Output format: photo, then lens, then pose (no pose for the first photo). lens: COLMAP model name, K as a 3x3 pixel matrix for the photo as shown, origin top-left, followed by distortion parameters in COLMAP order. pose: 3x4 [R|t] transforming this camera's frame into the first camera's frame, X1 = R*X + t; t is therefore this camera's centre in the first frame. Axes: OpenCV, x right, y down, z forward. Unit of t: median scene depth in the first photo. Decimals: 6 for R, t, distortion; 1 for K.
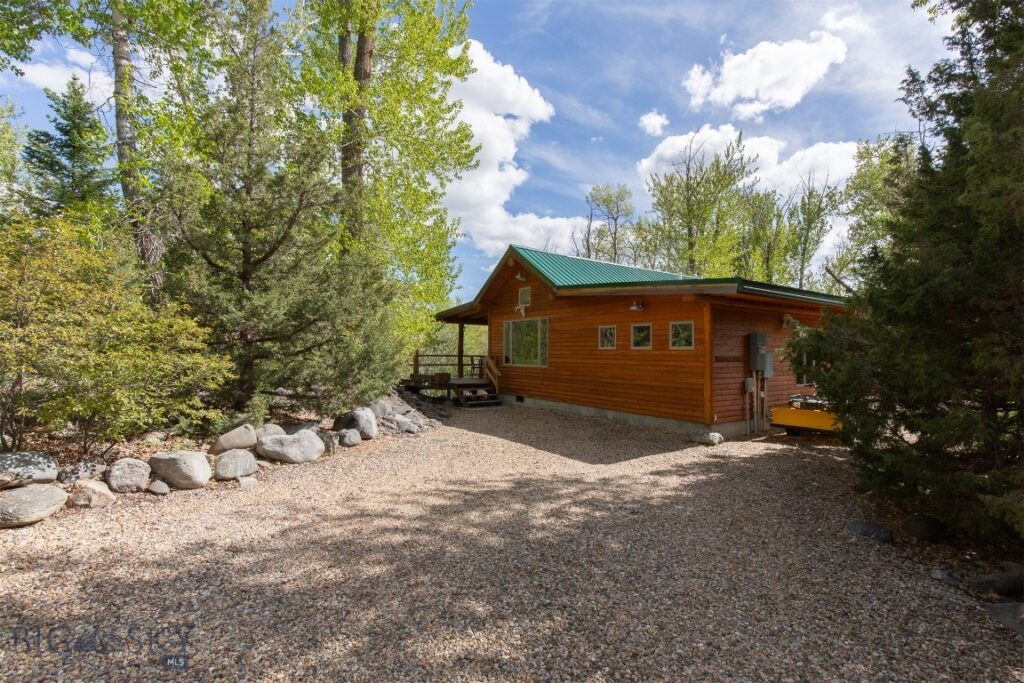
lens RADIAL K [[469.4, 0, 513.4], [0, 469.4, 344.3], [0, 0, 1]] dist [-0.000055, 0.000000]
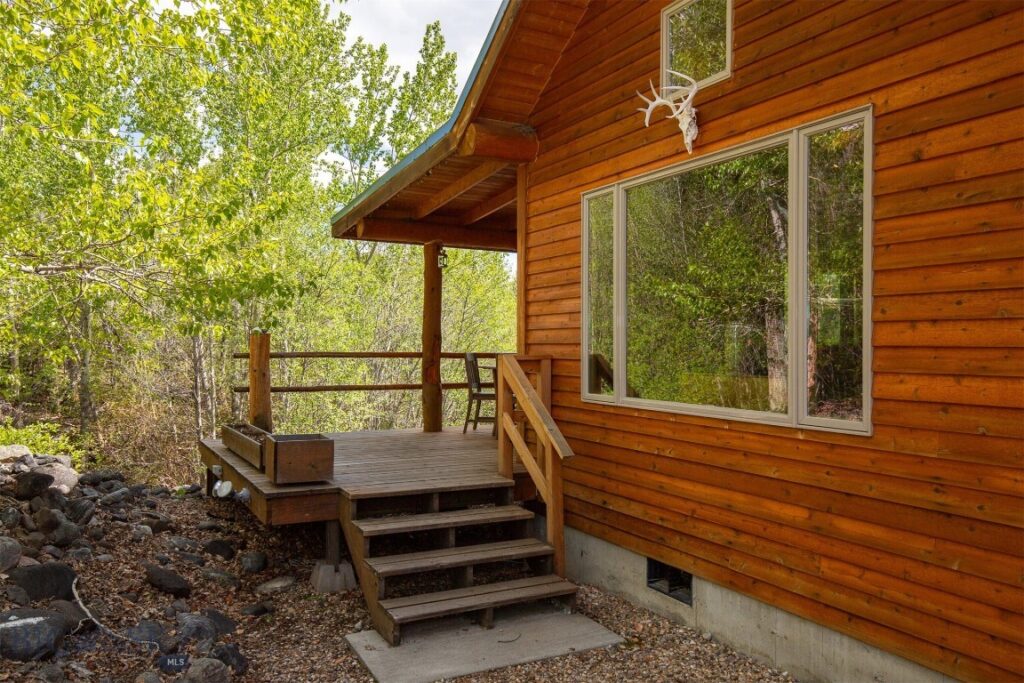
lens RADIAL K [[791.9, 0, 512.2], [0, 791.9, 342.0], [0, 0, 1]] dist [-0.003749, -0.000191]
pose [[0.994722, -0.008430, -0.102257, -0.015193], [0.009920, 0.999852, 0.014067, 0.011560], [0.102123, -0.015007, 0.994659, 0.611021]]
